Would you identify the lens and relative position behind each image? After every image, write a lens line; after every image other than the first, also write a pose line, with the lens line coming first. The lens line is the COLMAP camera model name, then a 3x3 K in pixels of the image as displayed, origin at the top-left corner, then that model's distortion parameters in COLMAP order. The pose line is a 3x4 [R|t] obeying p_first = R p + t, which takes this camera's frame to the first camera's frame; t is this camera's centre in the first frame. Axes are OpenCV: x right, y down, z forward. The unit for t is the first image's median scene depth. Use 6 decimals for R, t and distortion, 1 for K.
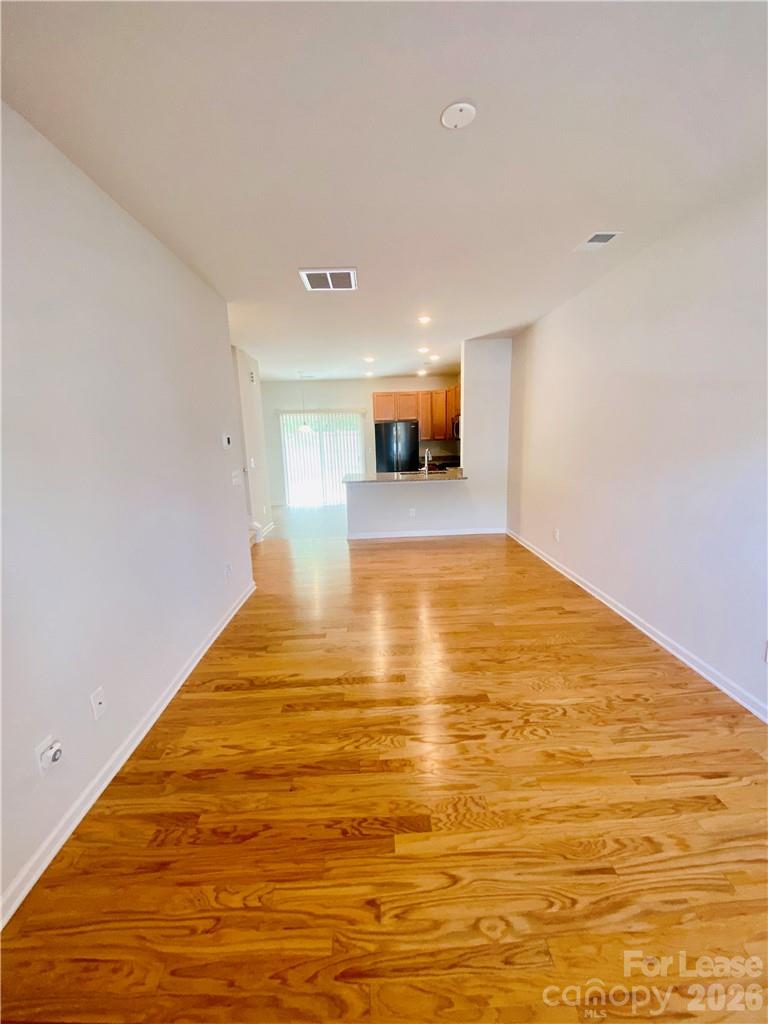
lens RADIAL K [[417.0, 0, 384.0], [0, 417.0, 512.0], [0, 0, 1]] dist [-0.000154, -0.000088]
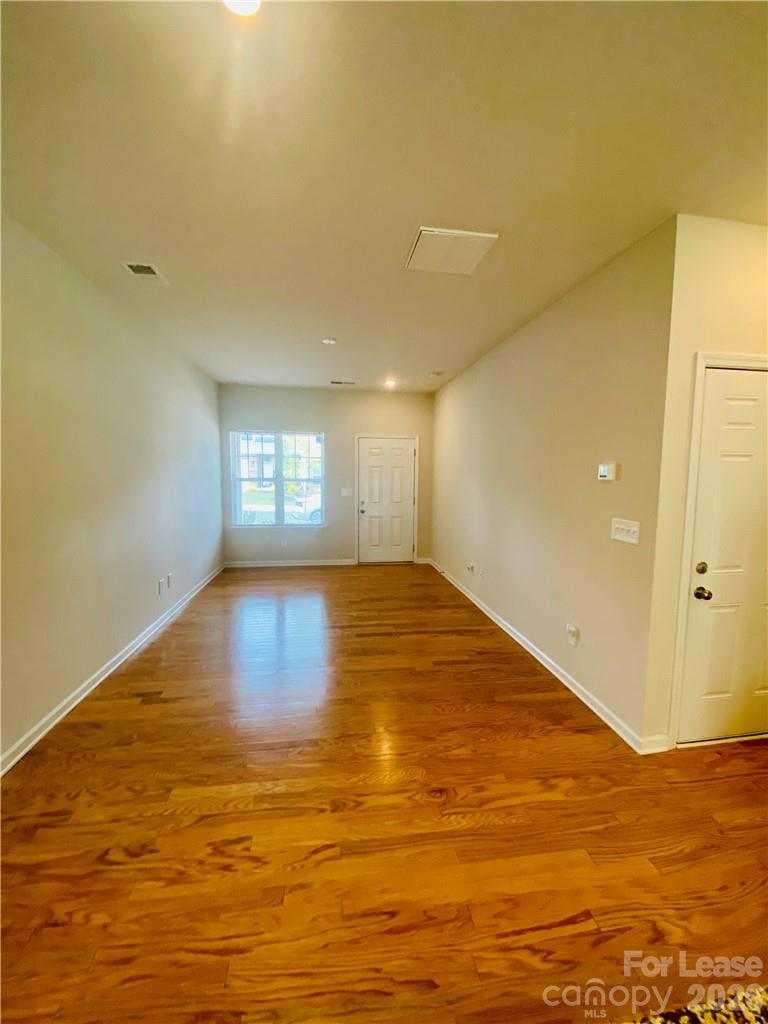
lens RADIAL K [[417.0, 0, 384.0], [0, 417.0, 512.0], [0, 0, 1]] dist [-0.000154, -0.000088]
pose [[-0.995031, 0.036968, -0.092451, 0.061721], [0.009689, 0.960063, 0.279617, -0.366590], [0.099096, 0.277332, -0.955650, 2.011138]]
